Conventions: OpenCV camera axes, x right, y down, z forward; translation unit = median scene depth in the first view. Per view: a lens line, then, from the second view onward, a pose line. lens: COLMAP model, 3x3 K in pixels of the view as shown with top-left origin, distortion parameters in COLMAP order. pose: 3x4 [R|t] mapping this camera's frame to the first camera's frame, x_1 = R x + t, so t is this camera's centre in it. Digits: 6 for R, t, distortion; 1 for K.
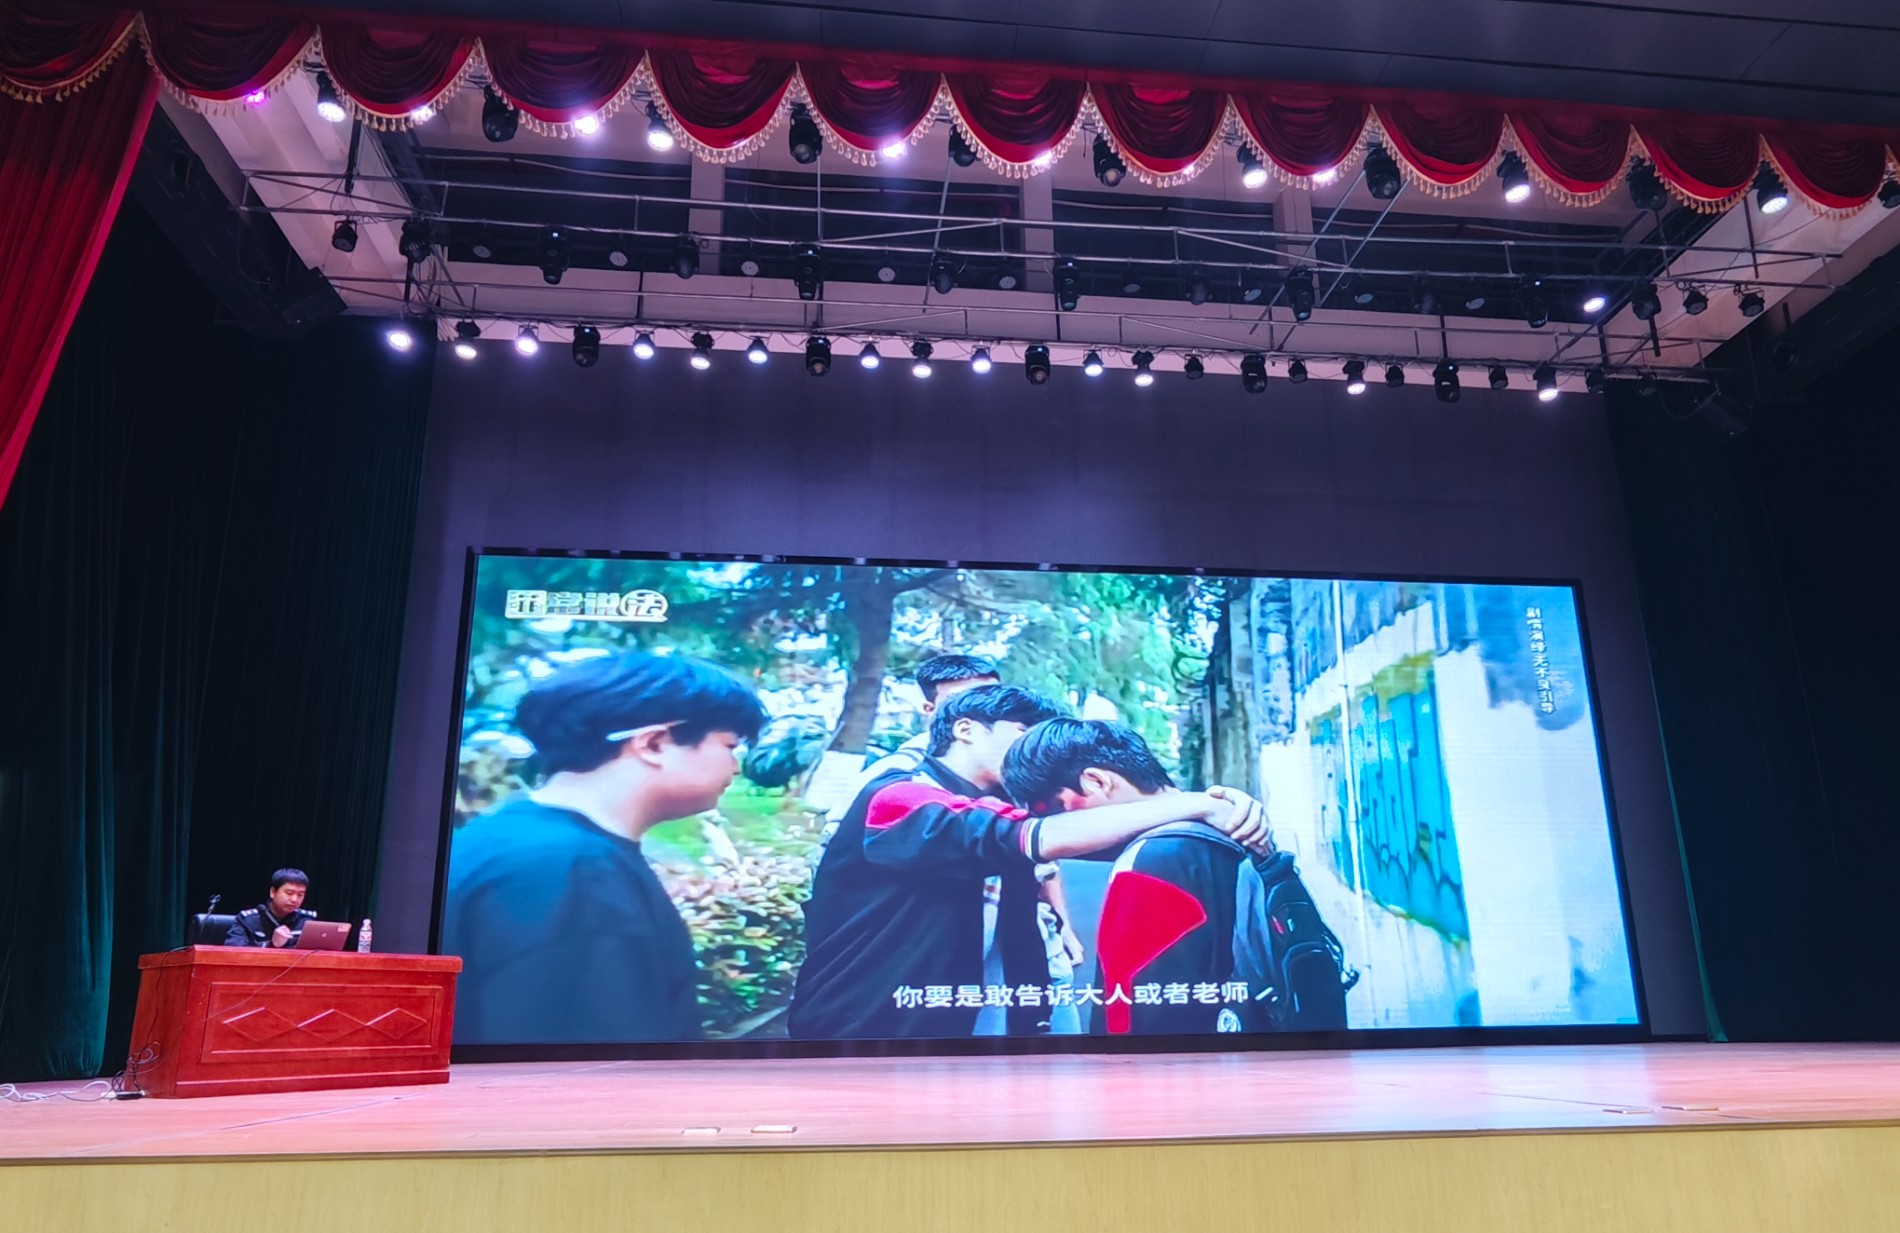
lens RADIAL K [[1151.0, 0, 950.5], [0, 1151.0, 708.9], [0, 0, 1]] dist [0.001778, 0.000712]
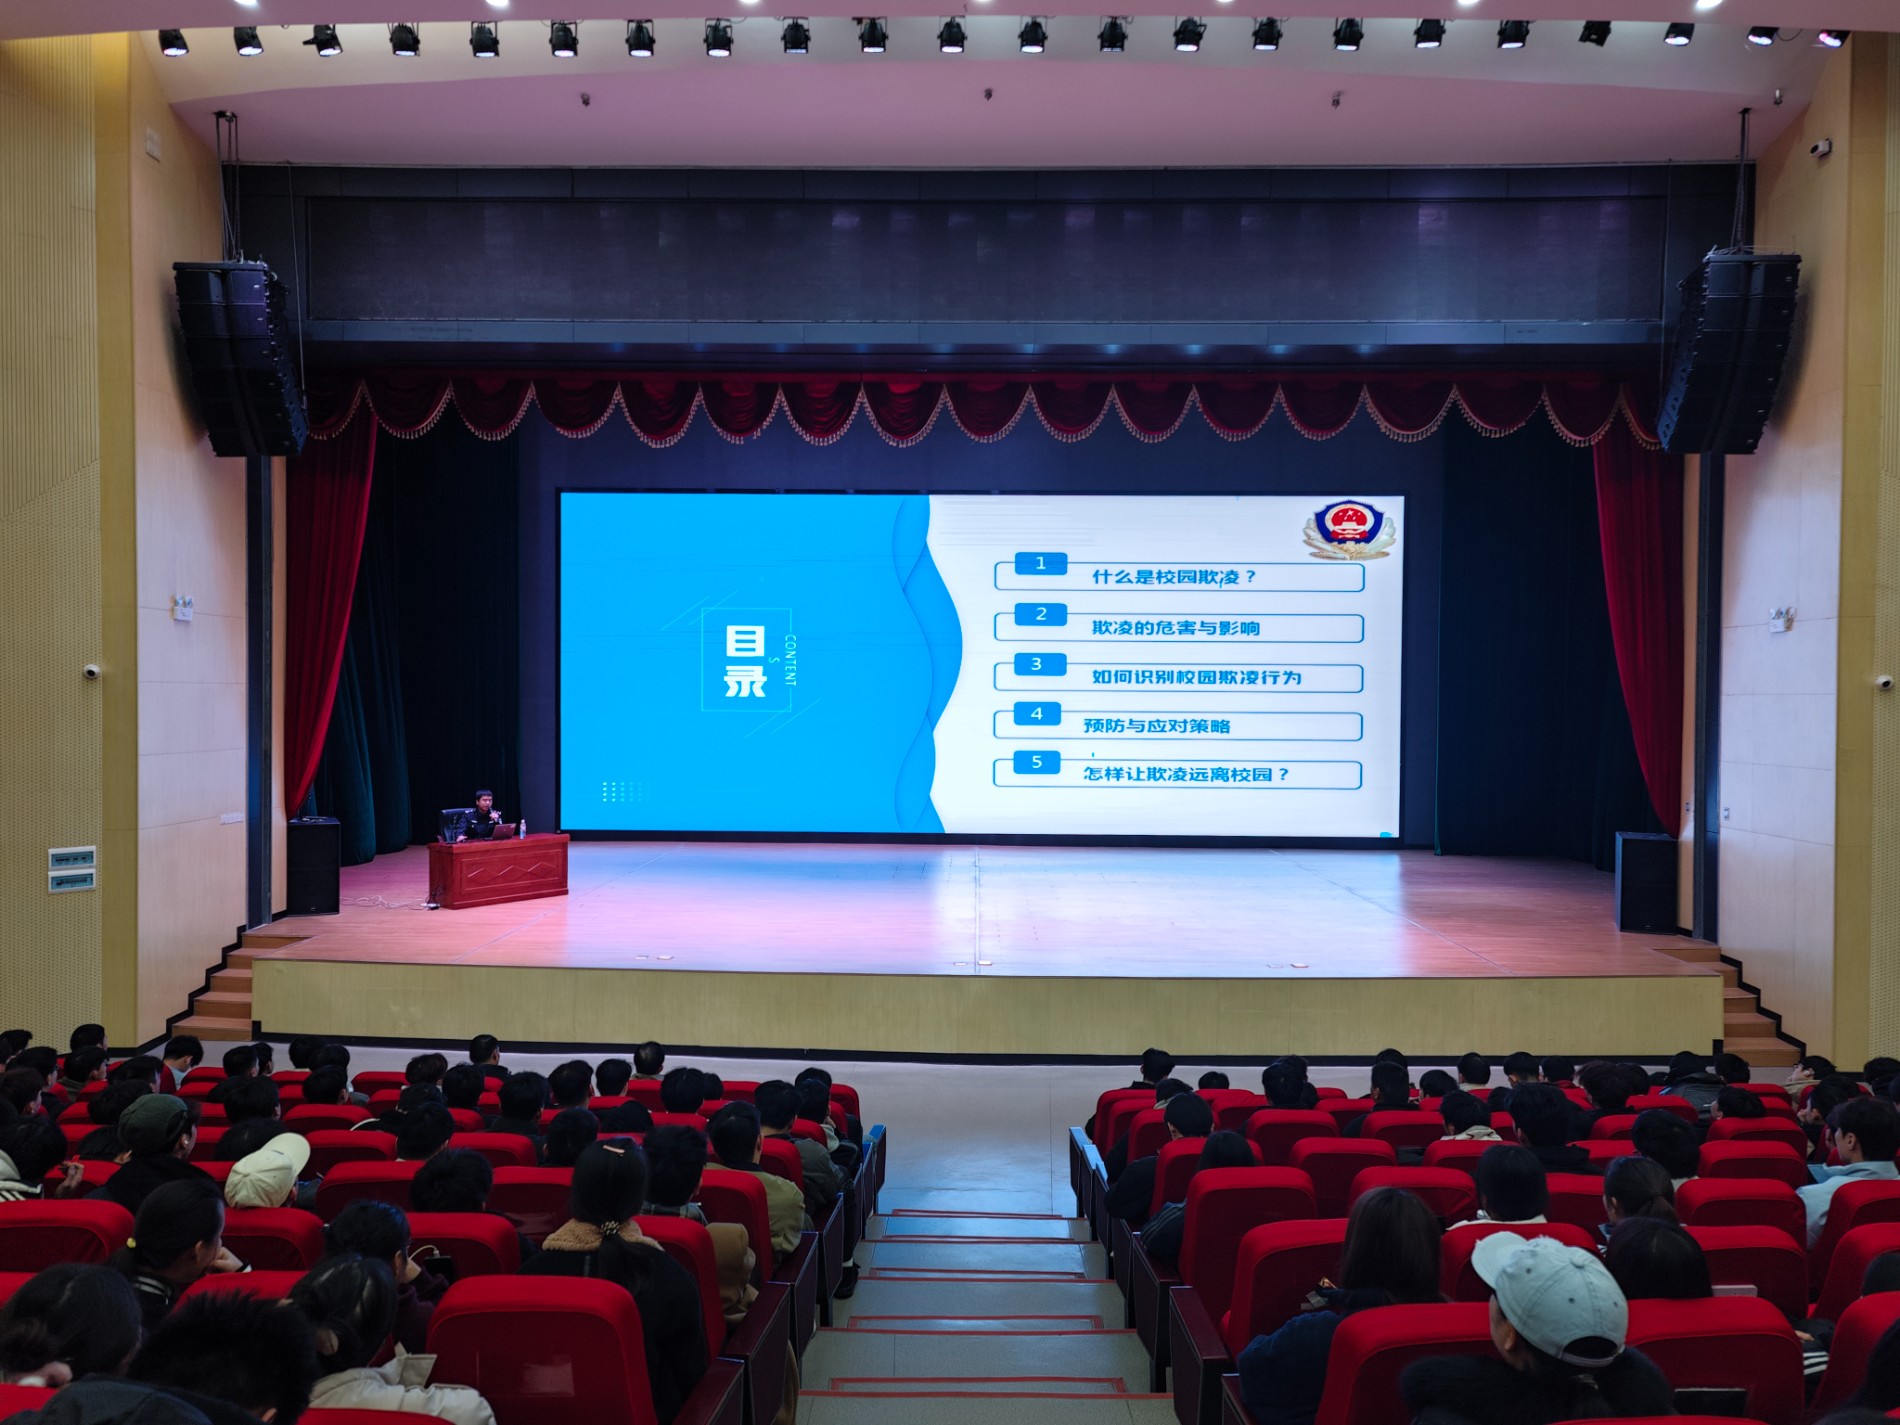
lens RADIAL K [[1261.5, 0, 950.0], [0, 1261.5, 712.5], [0, 0, 1]] dist [0.018313, 0.002585]
pose [[0.992125, 0.021375, -0.123417, 0.525079], [0.012094, 0.964380, 0.264243, -0.590207], [0.124669, -0.263654, 0.956527, -1.014396]]
